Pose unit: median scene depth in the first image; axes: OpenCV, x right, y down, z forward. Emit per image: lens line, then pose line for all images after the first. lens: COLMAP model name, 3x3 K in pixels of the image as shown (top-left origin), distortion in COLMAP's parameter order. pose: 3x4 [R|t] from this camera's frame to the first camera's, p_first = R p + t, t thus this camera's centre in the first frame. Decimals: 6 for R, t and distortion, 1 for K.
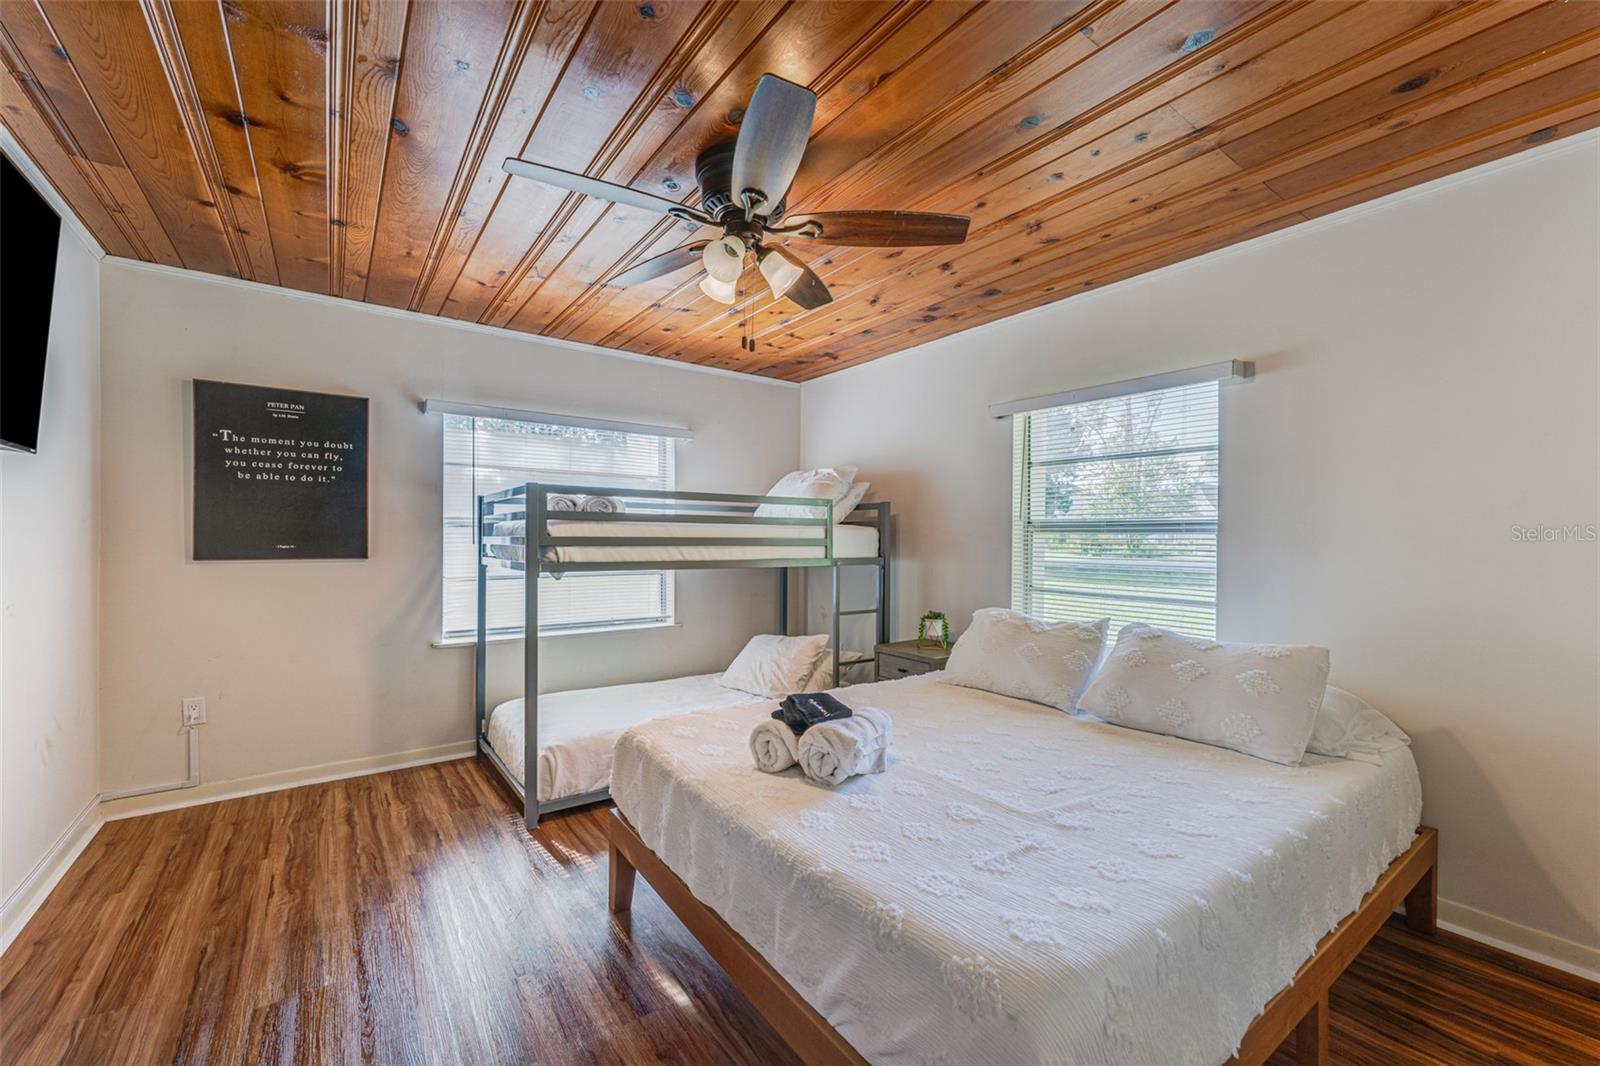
lens RADIAL K [[655.0, 0, 797.0], [0, 655.0, 537.6], [0, 0, 1]] dist [0.000135, 0.000021]
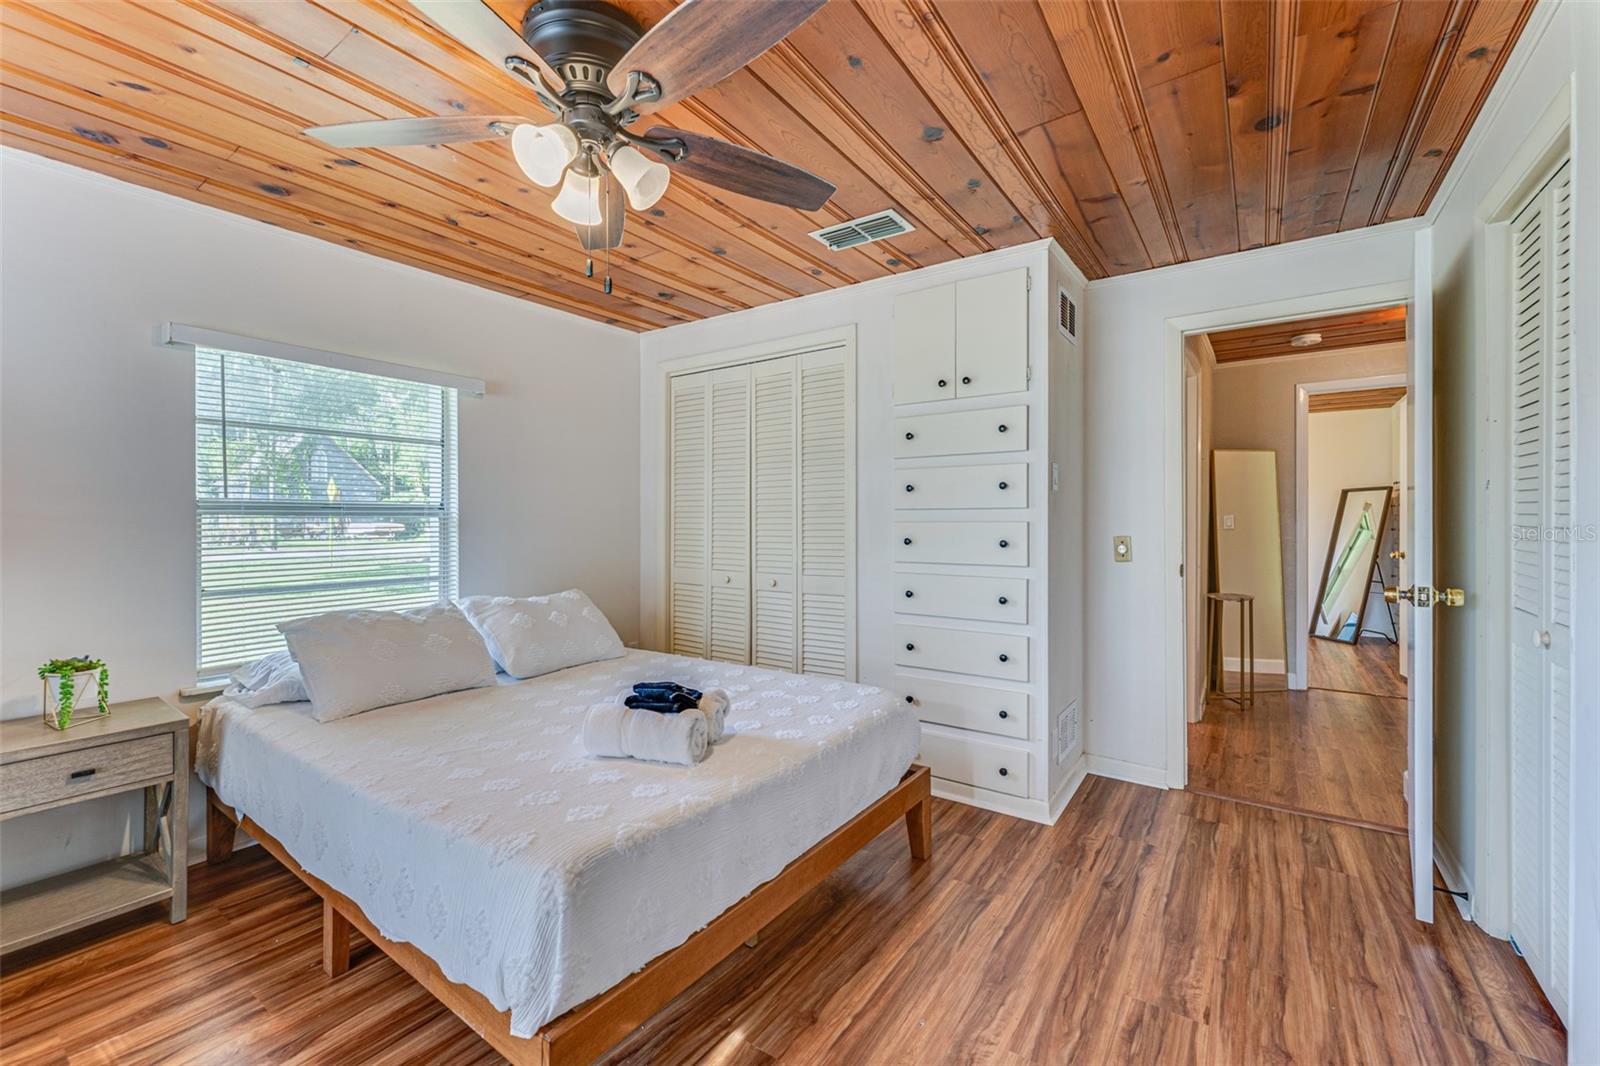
lens RADIAL K [[655.0, 0, 796.7], [0, 655.0, 522.8], [0, 0, 1]] dist [0.000135, 0.000021]
pose [[-0.325914, -0.009931, 0.945347, -0.748686], [0.001479, 0.999938, 0.011014, -0.008641], [-0.945398, 0.004988, -0.325879, 0.866121]]
